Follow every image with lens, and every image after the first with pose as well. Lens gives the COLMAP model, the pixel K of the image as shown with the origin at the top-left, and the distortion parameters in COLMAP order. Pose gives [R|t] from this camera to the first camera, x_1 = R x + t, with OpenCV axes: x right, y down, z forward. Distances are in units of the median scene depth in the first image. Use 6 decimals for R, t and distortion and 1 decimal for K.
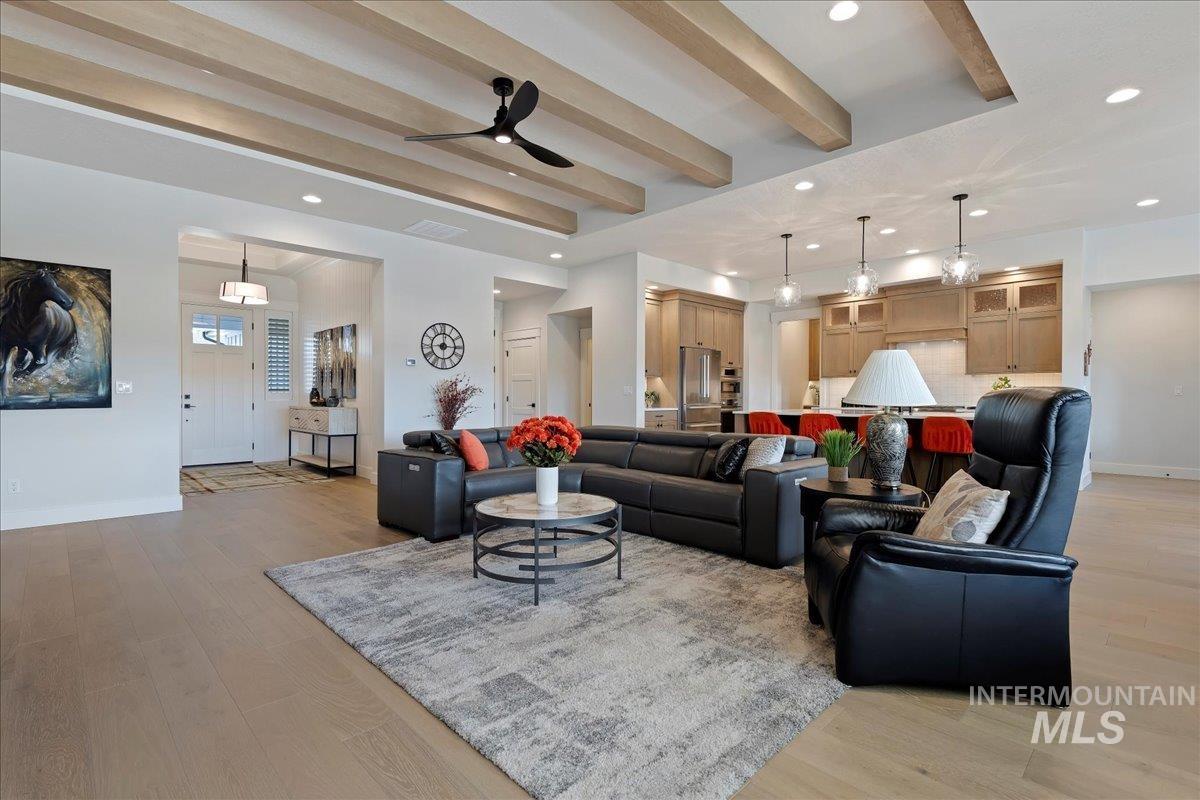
lens RADIAL K [[550.3, 0, 602.3], [0, 550.3, 399.0], [0, 0, 1]] dist [-0.001892, -0.000422]
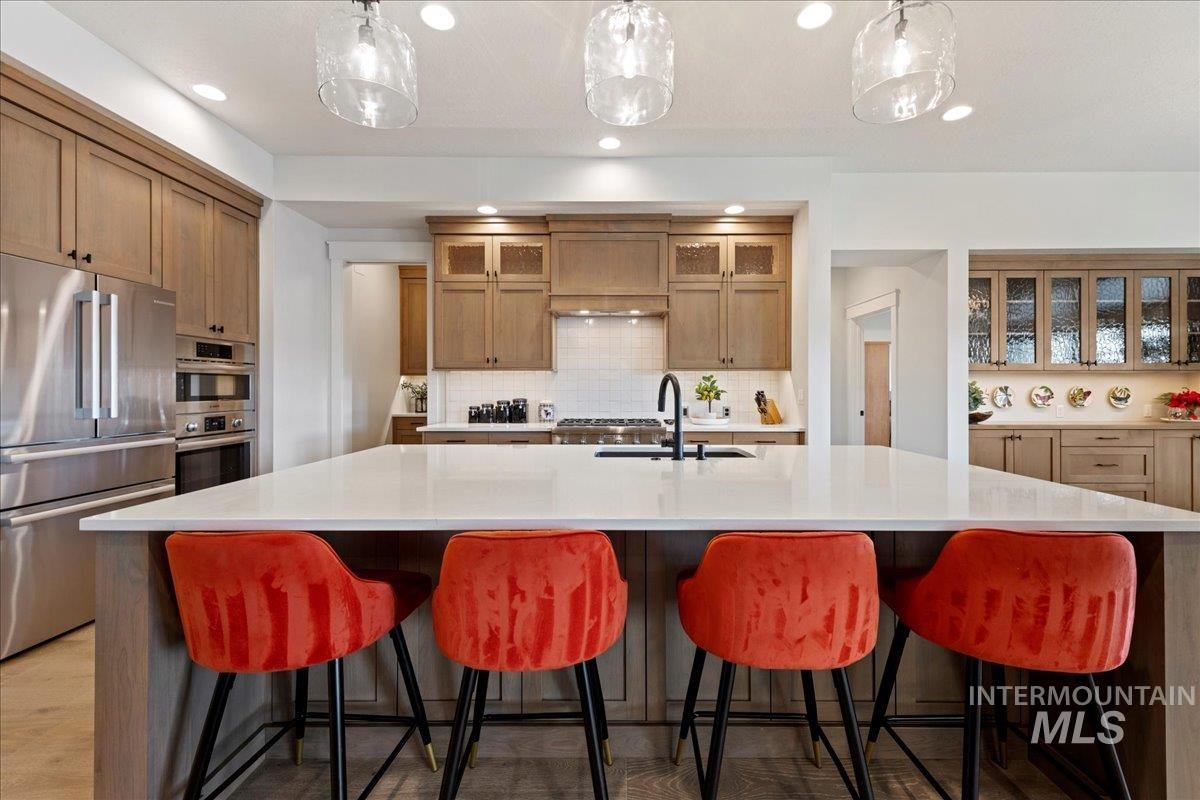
lens RADIAL K [[489.9, 0, 642.2], [0, 489.9, 390.3], [0, 0, 1]] dist [-0.005317, 0.000635]
pose [[0.660761, -0.002962, 0.750590, 0.175276], [0.006039, 0.999981, -0.001370, -0.016577], [-0.750572, 0.005438, 0.660767, 0.533324]]
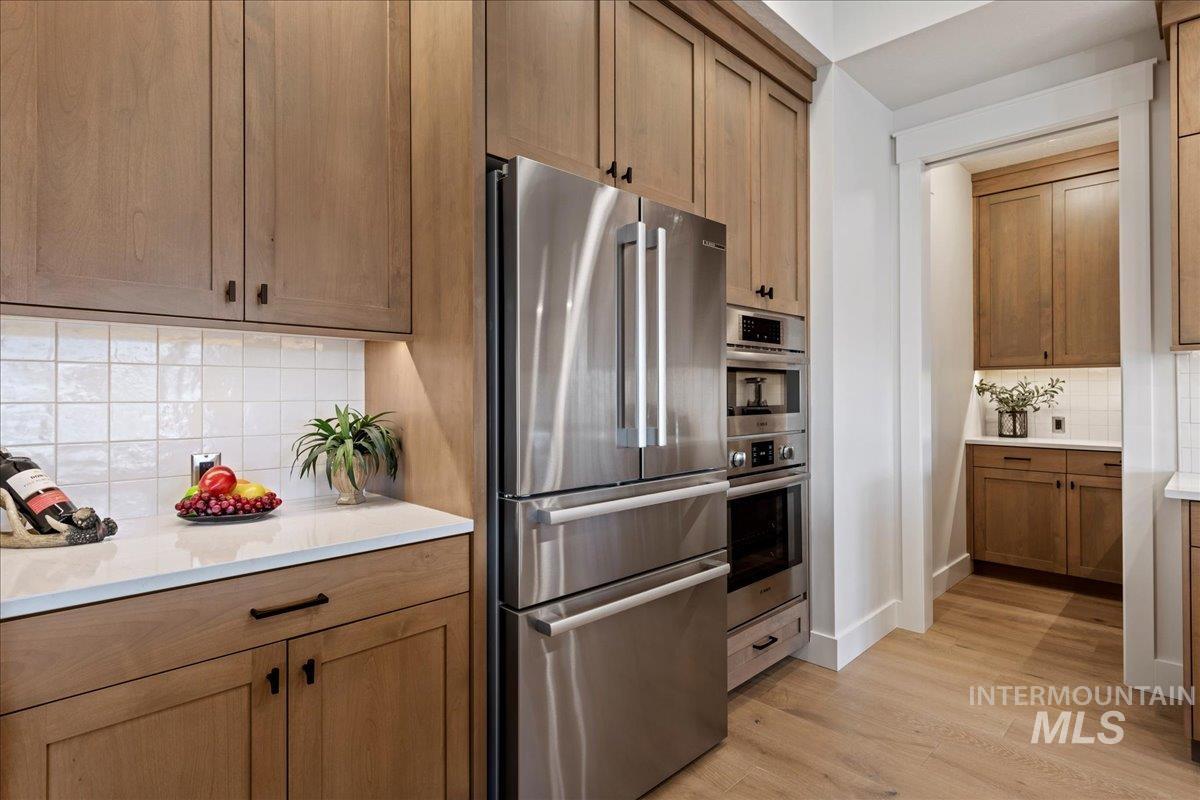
lens RADIAL K [[626.5, 0, 601.0], [0, 626.5, 398.5], [0, 0, 1]] dist [-0.000276, -0.000057]
pose [[0.999688, -0.003274, 0.024779, 0.159497], [0.003311, 0.999993, -0.001451, -0.018288], [-0.024774, 0.001533, 0.999692, 0.752476]]
